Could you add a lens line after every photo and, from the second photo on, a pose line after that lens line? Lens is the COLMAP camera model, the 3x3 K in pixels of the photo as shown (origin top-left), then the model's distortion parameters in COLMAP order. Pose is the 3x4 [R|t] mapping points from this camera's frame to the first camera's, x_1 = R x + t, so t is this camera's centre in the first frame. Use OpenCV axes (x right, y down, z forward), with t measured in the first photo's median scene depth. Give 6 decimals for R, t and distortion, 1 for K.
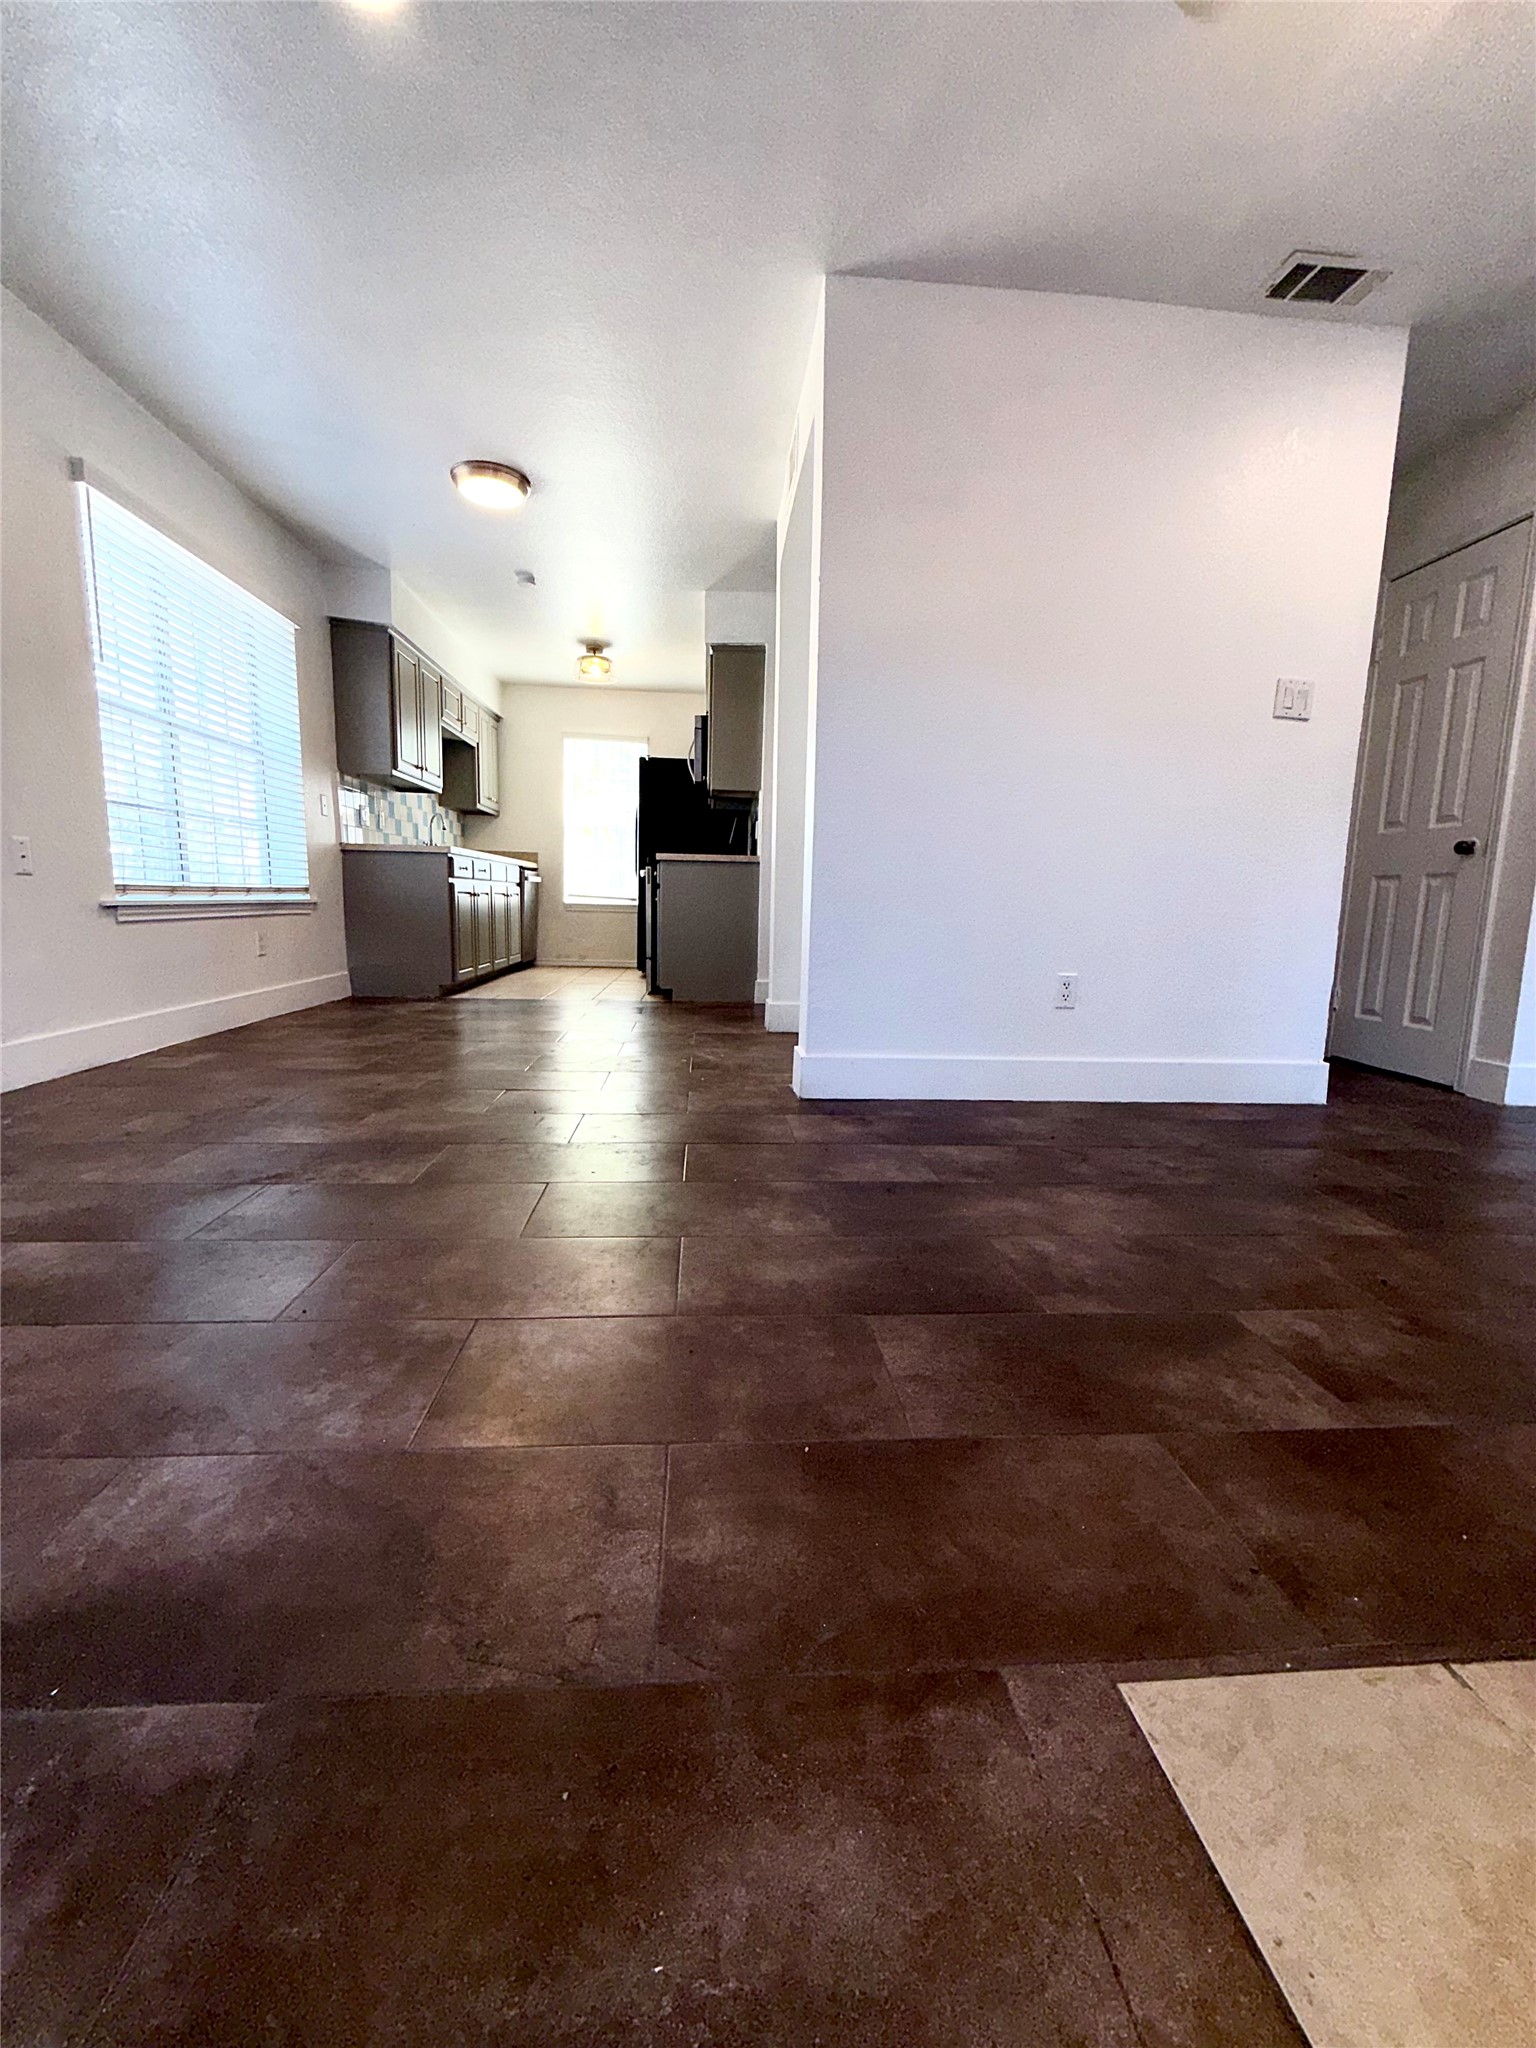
lens RADIAL K [[820.4, 0, 761.8], [0, 820.4, 1017.5], [0, 0, 1]] dist [-0.003077, 0.001052]
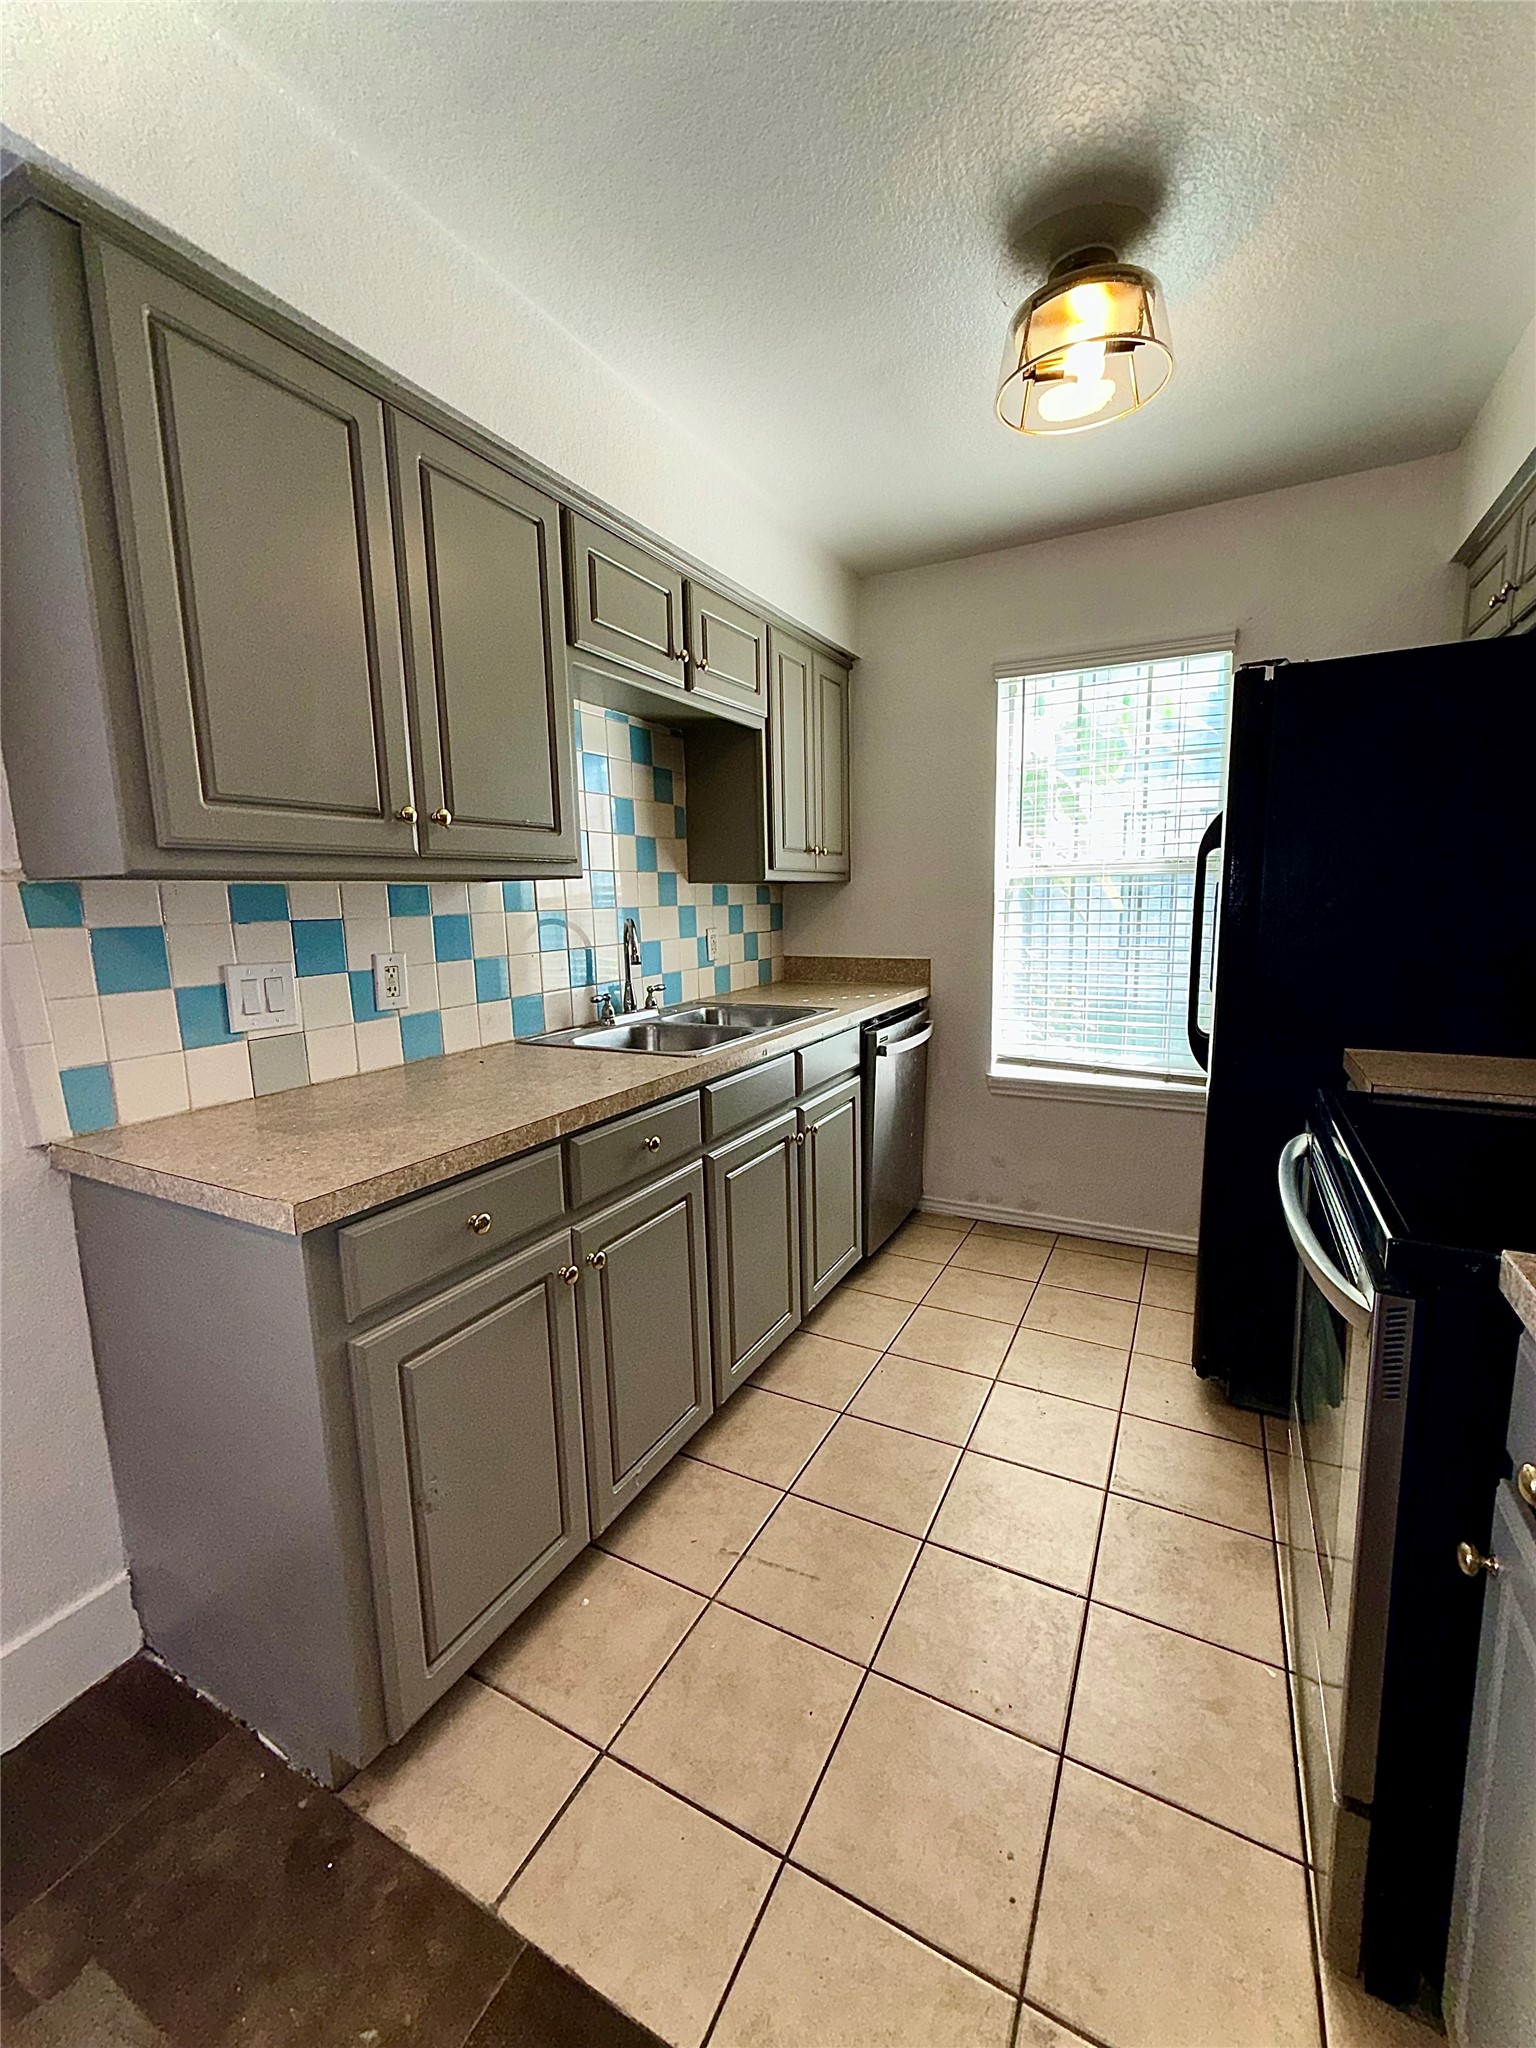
lens RADIAL K [[820.4, 0, 767.0], [0, 820.4, 1018.4], [0, 0, 1]] dist [-0.003077, 0.001052]
pose [[0.845911, 0.029493, -0.532507, -0.245960], [-0.026689, 0.999560, 0.012964, -0.367875], [0.532655, 0.003245, 0.846326, 1.253529]]
